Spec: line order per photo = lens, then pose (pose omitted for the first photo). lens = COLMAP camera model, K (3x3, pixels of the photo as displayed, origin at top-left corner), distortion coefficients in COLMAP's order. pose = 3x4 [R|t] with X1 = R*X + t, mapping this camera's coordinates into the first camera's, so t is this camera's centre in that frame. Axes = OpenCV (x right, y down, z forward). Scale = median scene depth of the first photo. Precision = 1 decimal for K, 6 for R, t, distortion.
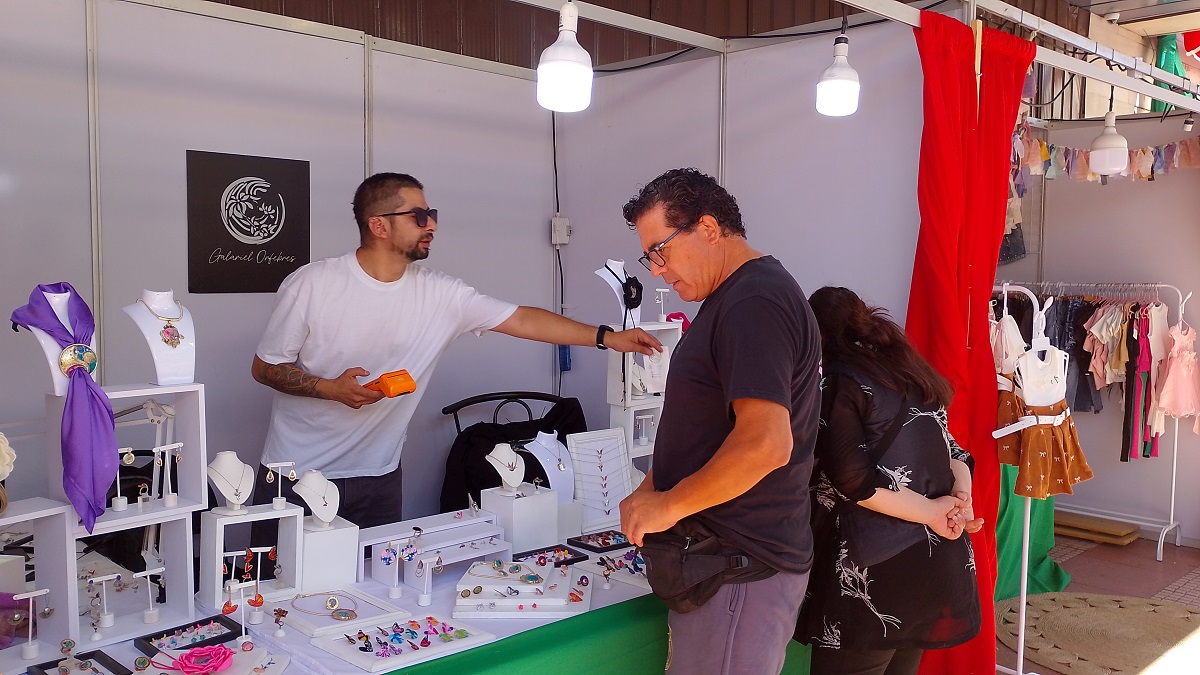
lens RADIAL K [[995.2, 0, 600.0], [0, 995.2, 337.5], [0, 0, 1]] dist [0.075408, -0.107733]
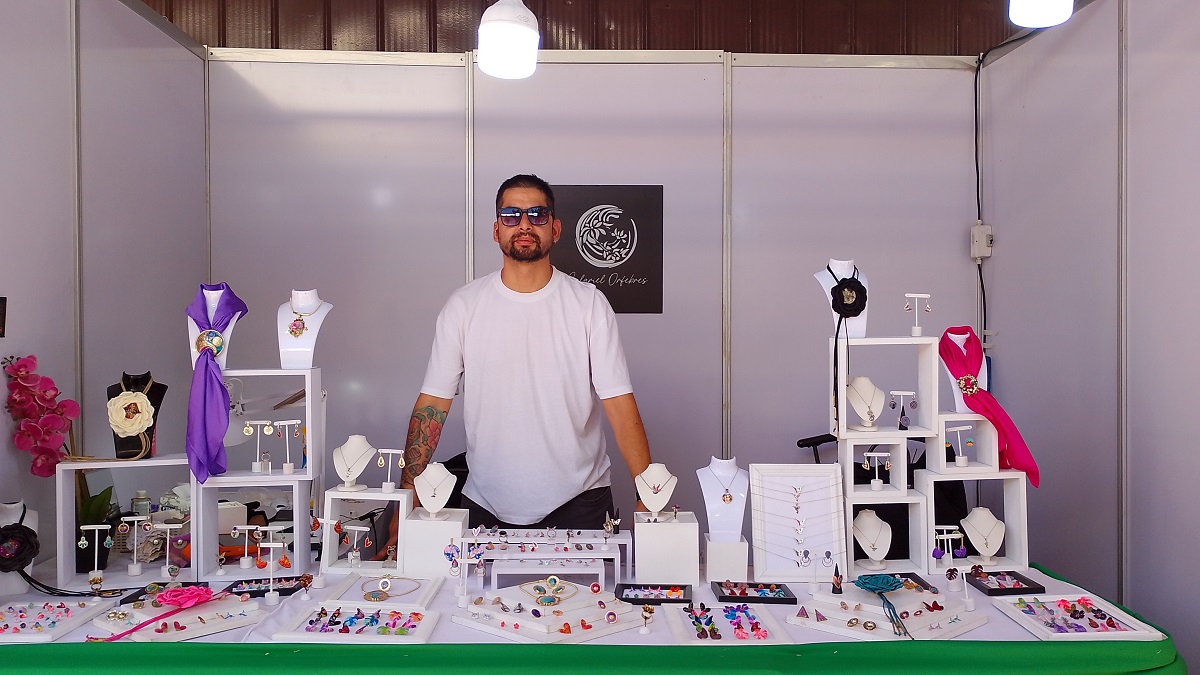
lens RADIAL K [[995.2, 0, 600.0], [0, 995.2, 337.5], [0, 0, 1]] dist [0.075408, -0.107733]
pose [[0.733912, 0.002490, -0.679239, 0.432307], [-0.042023, 0.998244, -0.041746, 0.029727], [0.677943, 0.059181, 0.732728, 0.266618]]
